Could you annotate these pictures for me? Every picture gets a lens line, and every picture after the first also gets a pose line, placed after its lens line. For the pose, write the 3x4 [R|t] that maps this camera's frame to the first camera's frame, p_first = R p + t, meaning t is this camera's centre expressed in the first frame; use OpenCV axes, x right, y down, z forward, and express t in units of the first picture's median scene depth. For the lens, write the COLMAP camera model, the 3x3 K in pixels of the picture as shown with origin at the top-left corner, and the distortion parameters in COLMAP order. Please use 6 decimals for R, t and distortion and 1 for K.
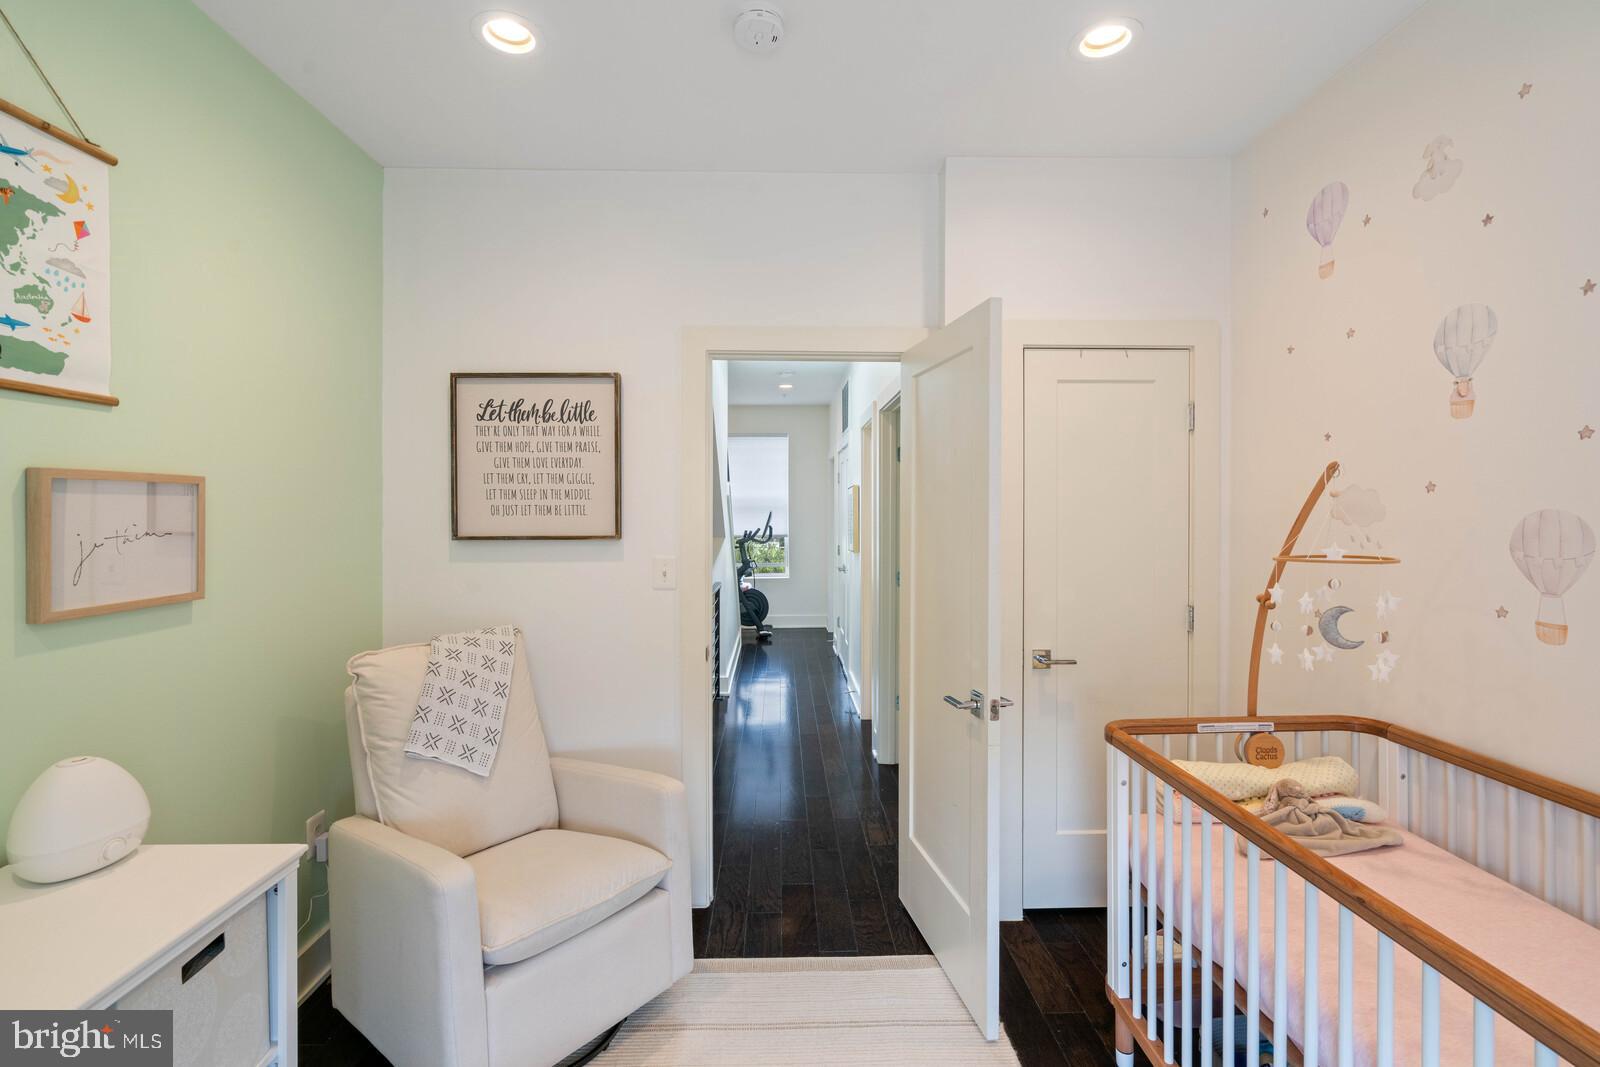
lens RADIAL K [[737.7, 0, 804.0], [0, 737.7, 528.0], [0, 0, 1]] dist [-0.002056, 0.000208]
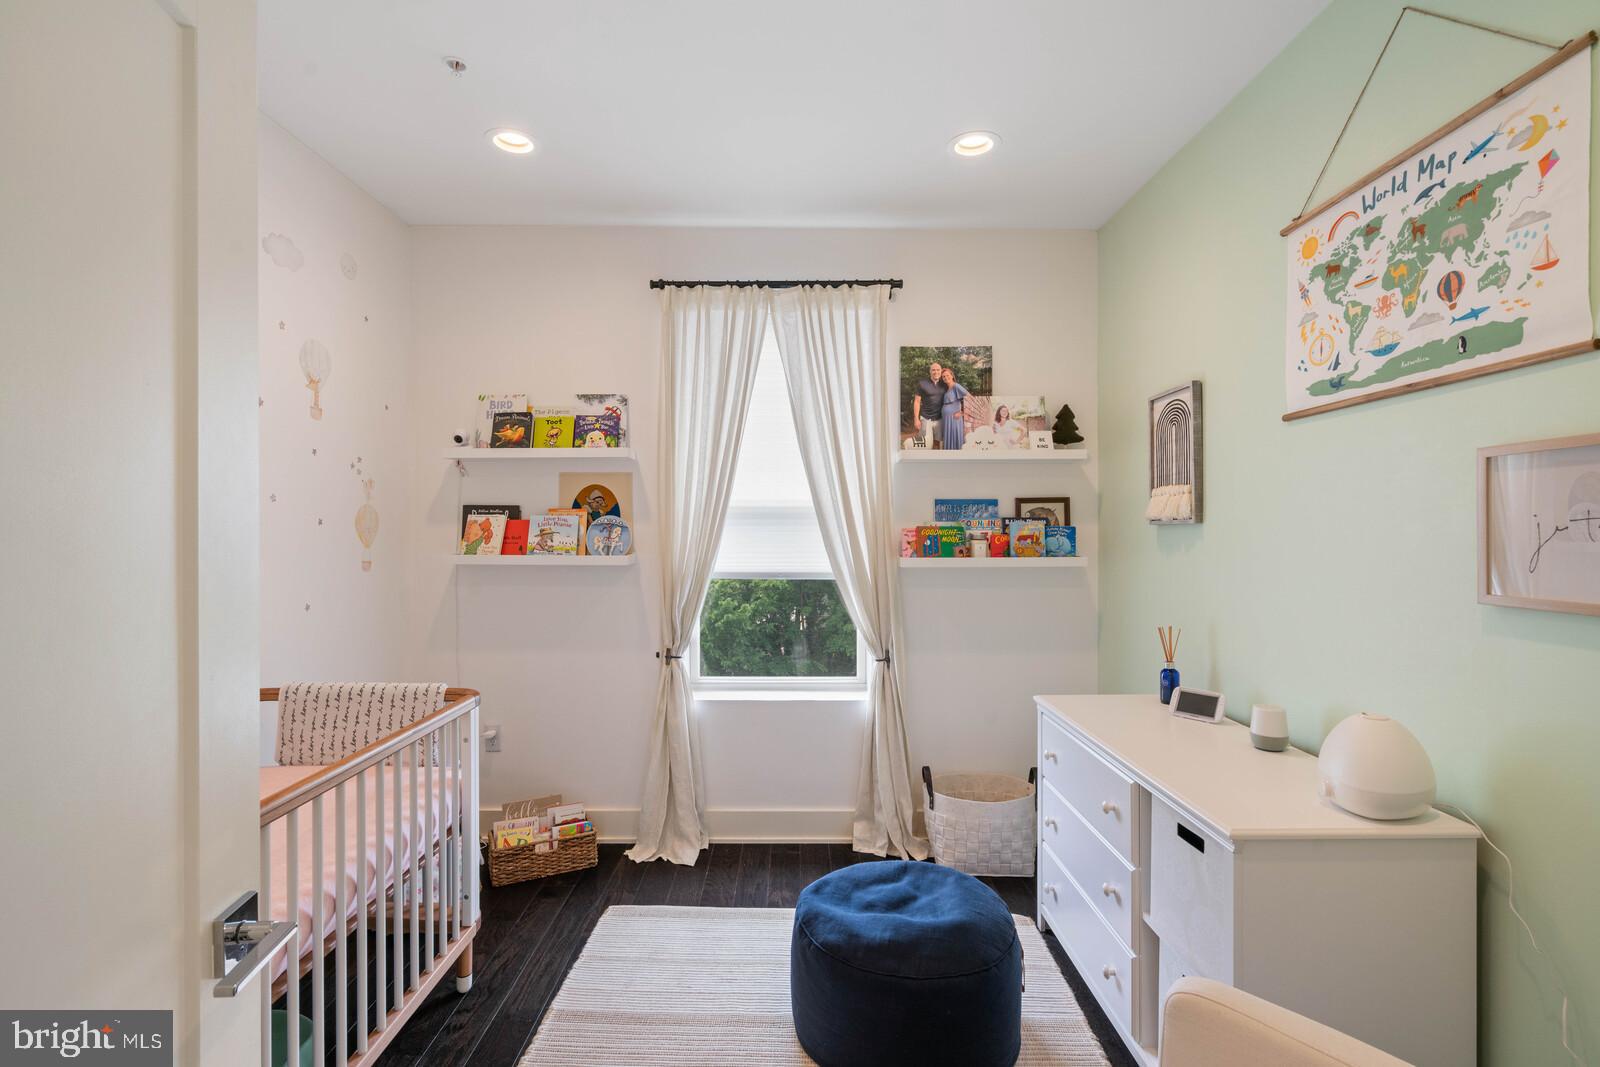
lens RADIAL K [[737.7, 0, 799.3], [0, 737.7, 529.1], [0, 0, 1]] dist [-0.002056, 0.000208]
pose [[-0.999993, 0.001278, -0.003476, -0.103125], [0.001255, 0.999976, 0.006756, 0.018825], [0.003485, 0.006752, -0.999971, 1.944528]]
